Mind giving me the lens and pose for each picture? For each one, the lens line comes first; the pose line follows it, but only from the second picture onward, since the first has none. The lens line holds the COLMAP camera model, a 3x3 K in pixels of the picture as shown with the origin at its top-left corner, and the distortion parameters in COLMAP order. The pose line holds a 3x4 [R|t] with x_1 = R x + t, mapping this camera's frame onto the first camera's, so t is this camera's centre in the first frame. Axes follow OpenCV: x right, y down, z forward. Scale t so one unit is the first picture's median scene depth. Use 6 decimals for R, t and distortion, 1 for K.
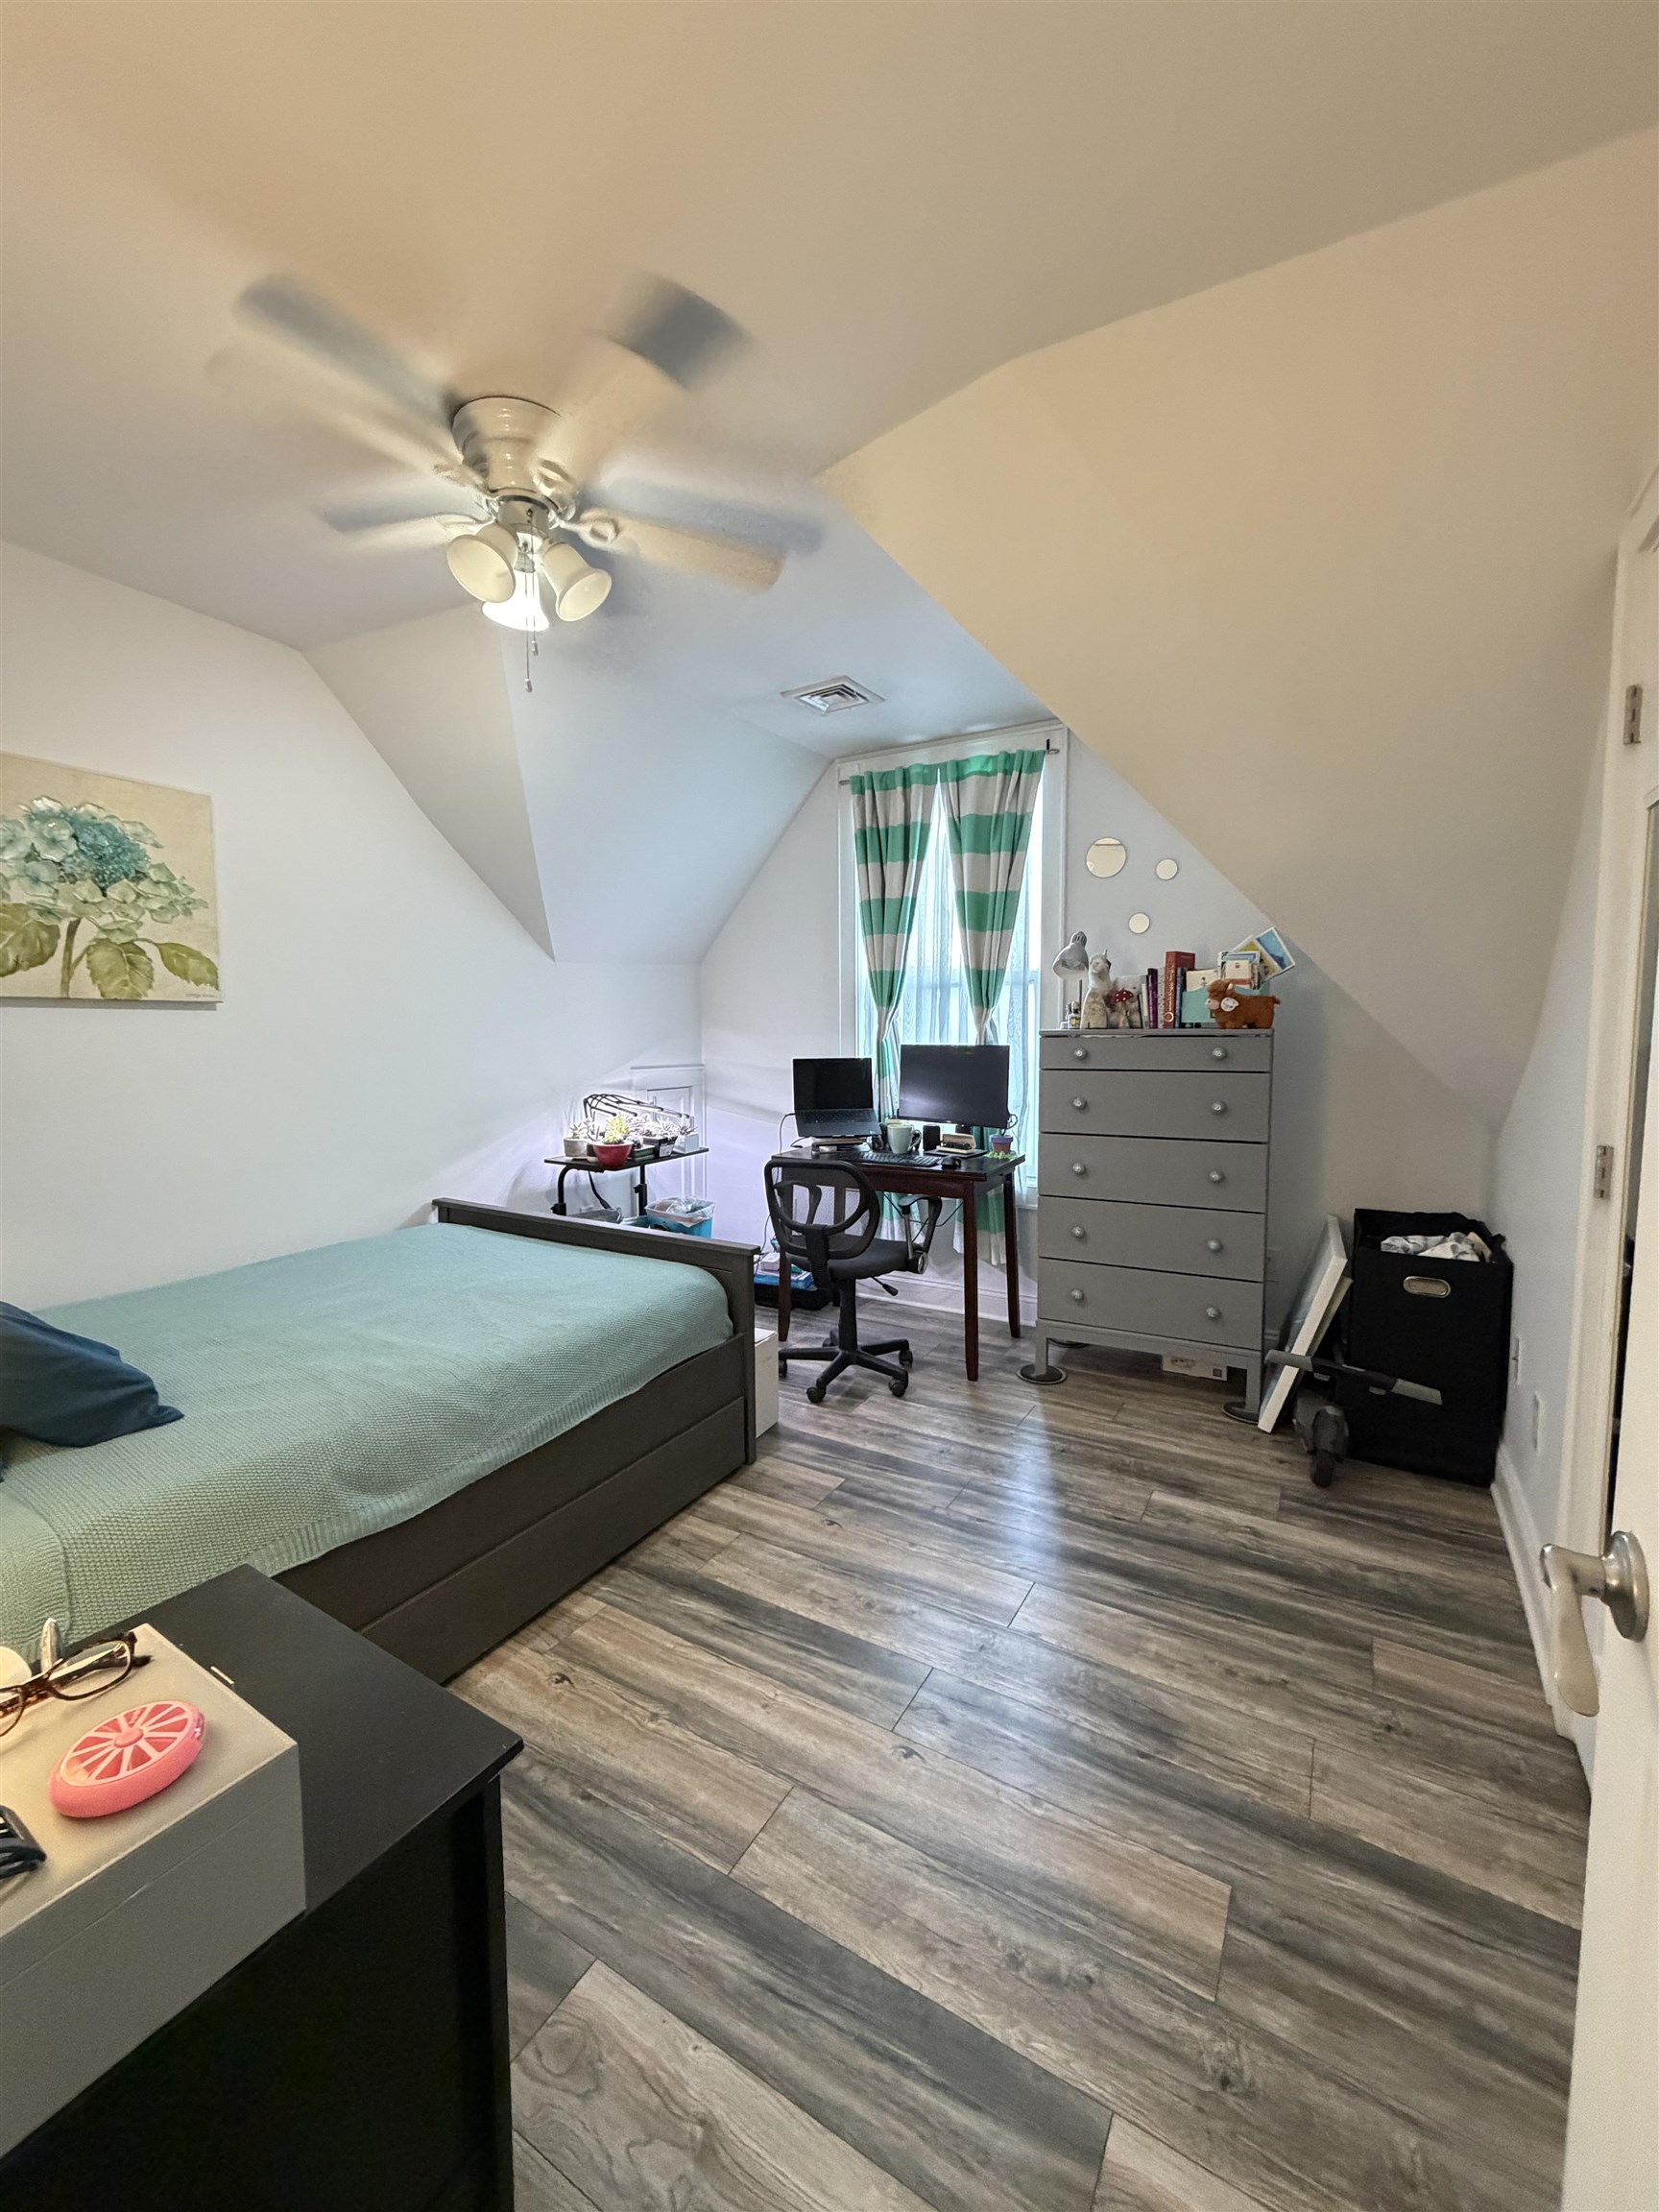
lens RADIAL K [[879.0, 0, 847.0], [0, 879.0, 1104.7], [0, 0, 1]] dist [-0.004933, 0.000997]
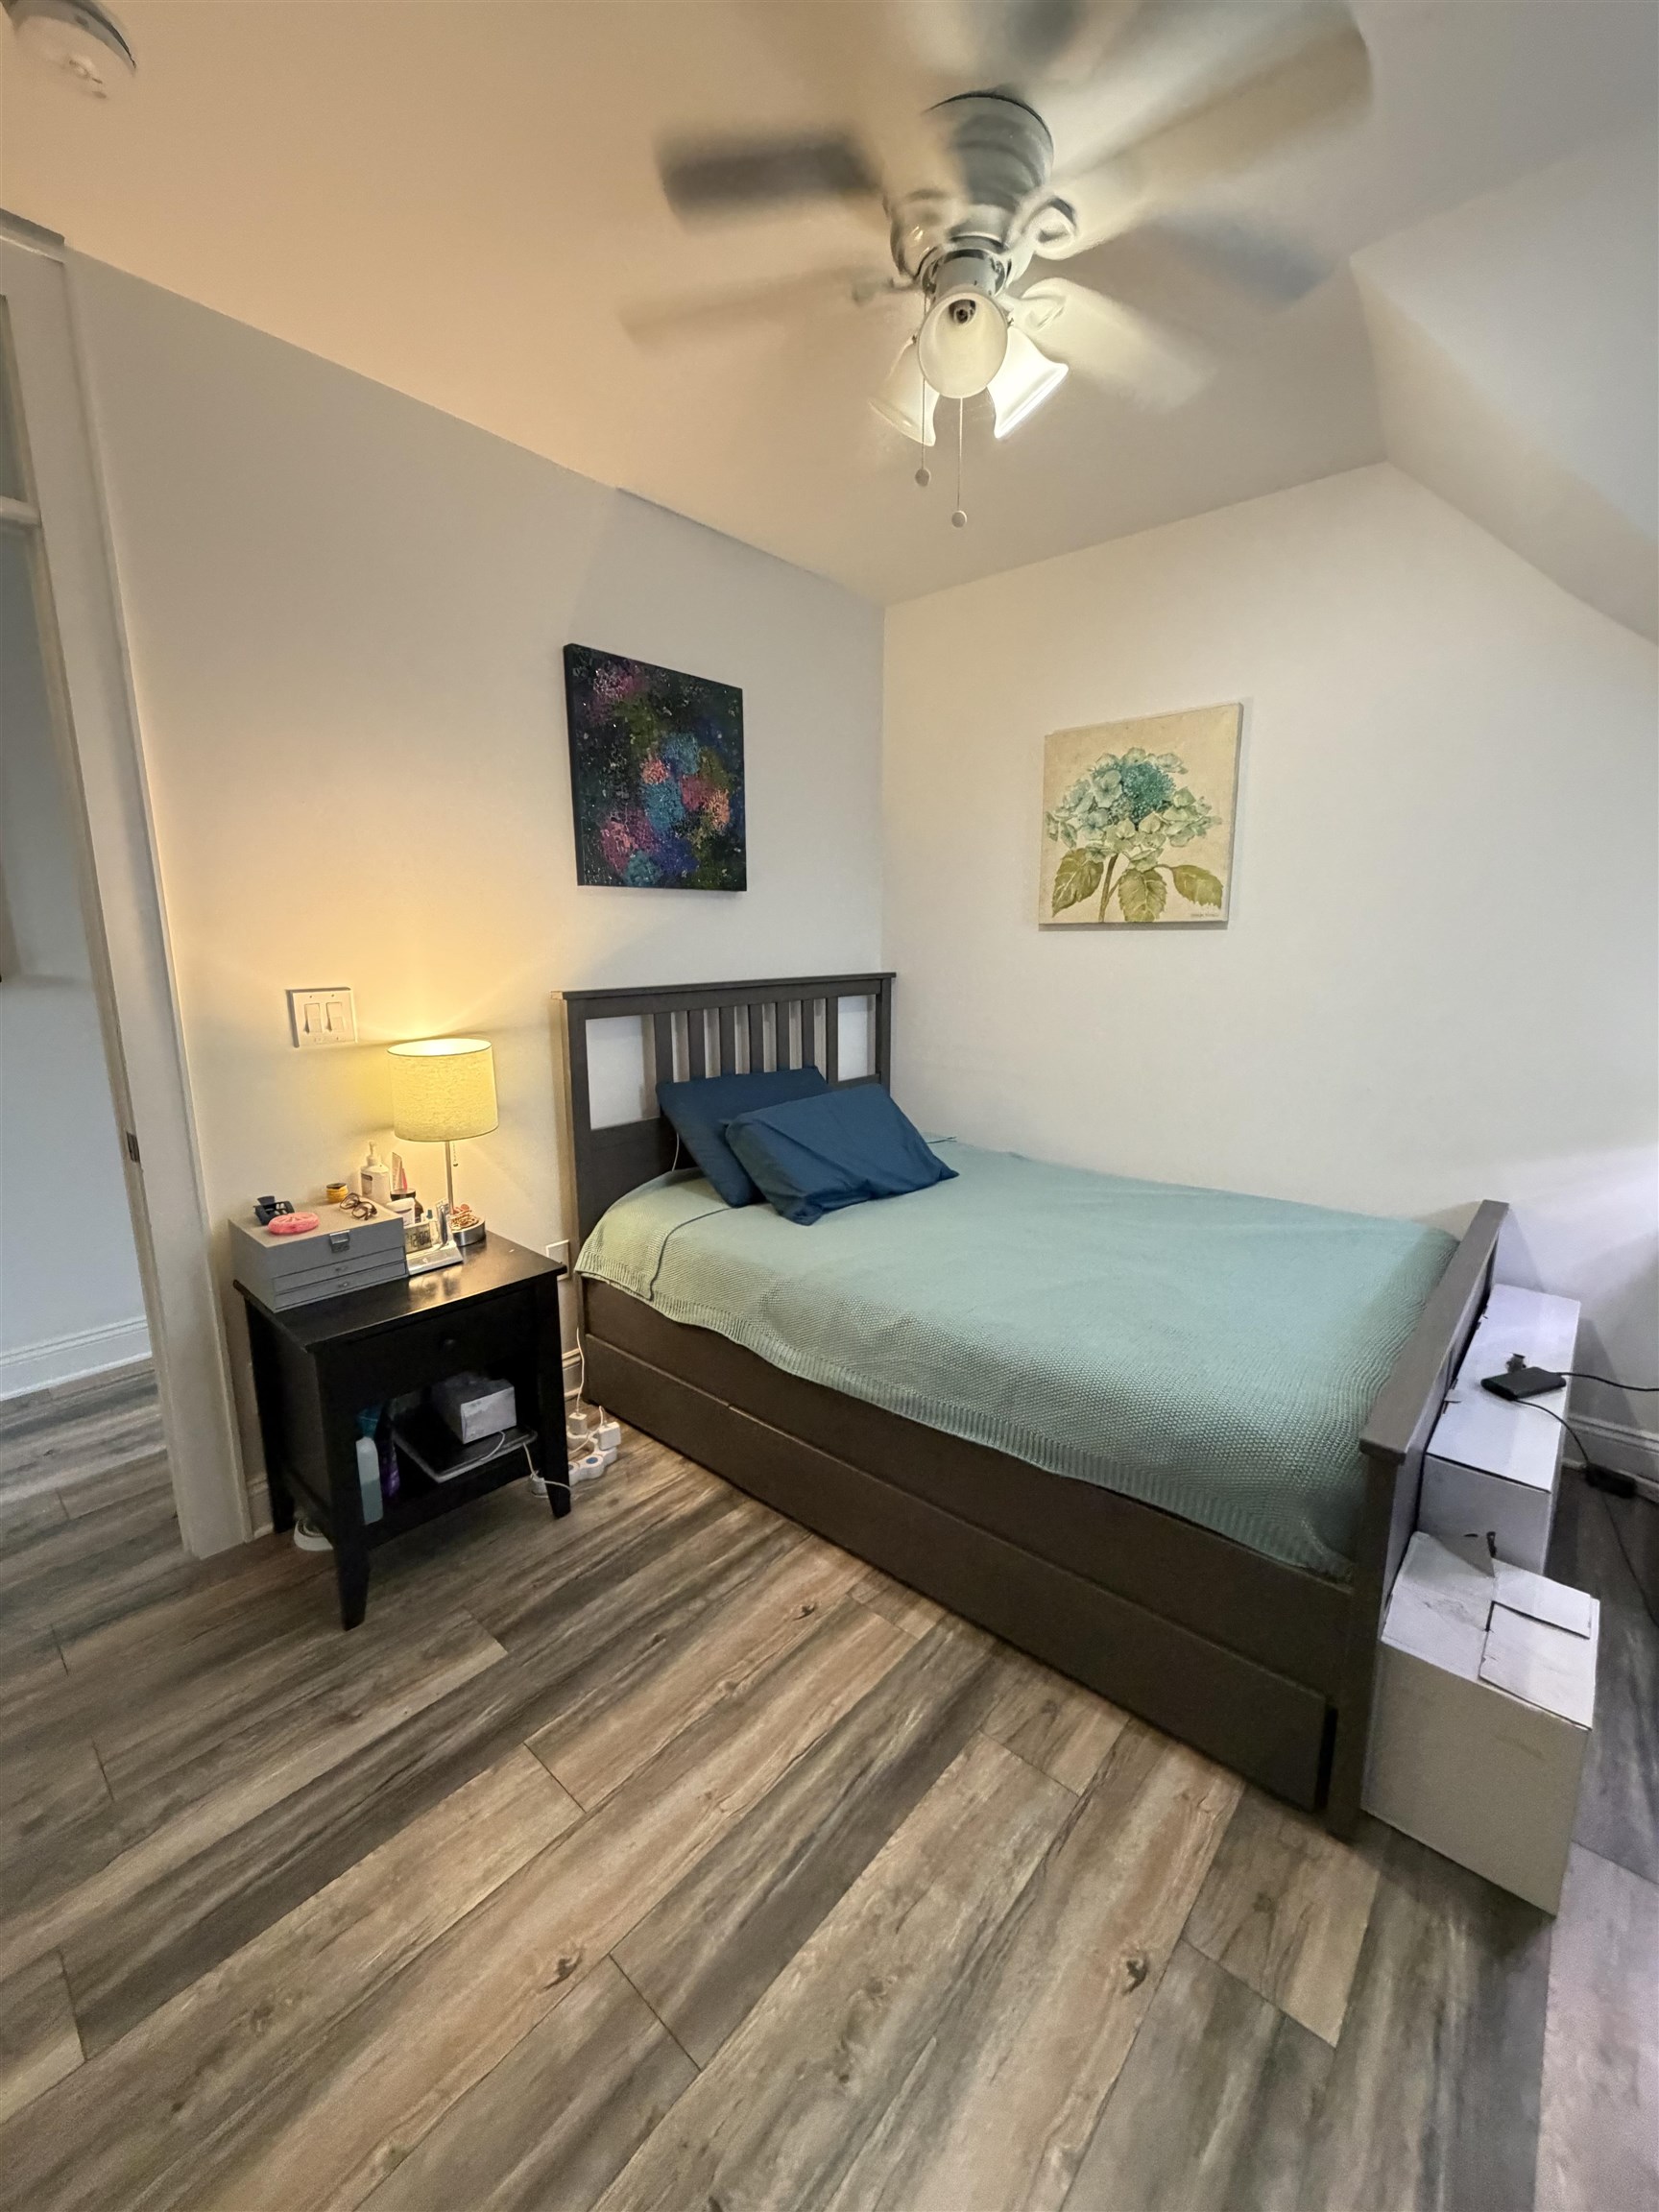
lens RADIAL K [[879.0, 0, 811.0], [0, 879.0, 1108.3], [0, 0, 1]] dist [-0.004933, 0.000997]
pose [[-0.208407, 0.187885, -0.959826, 0.428501], [-0.077924, 0.975065, 0.207788, -0.096028], [0.974933, 0.118097, -0.188569, 0.900956]]
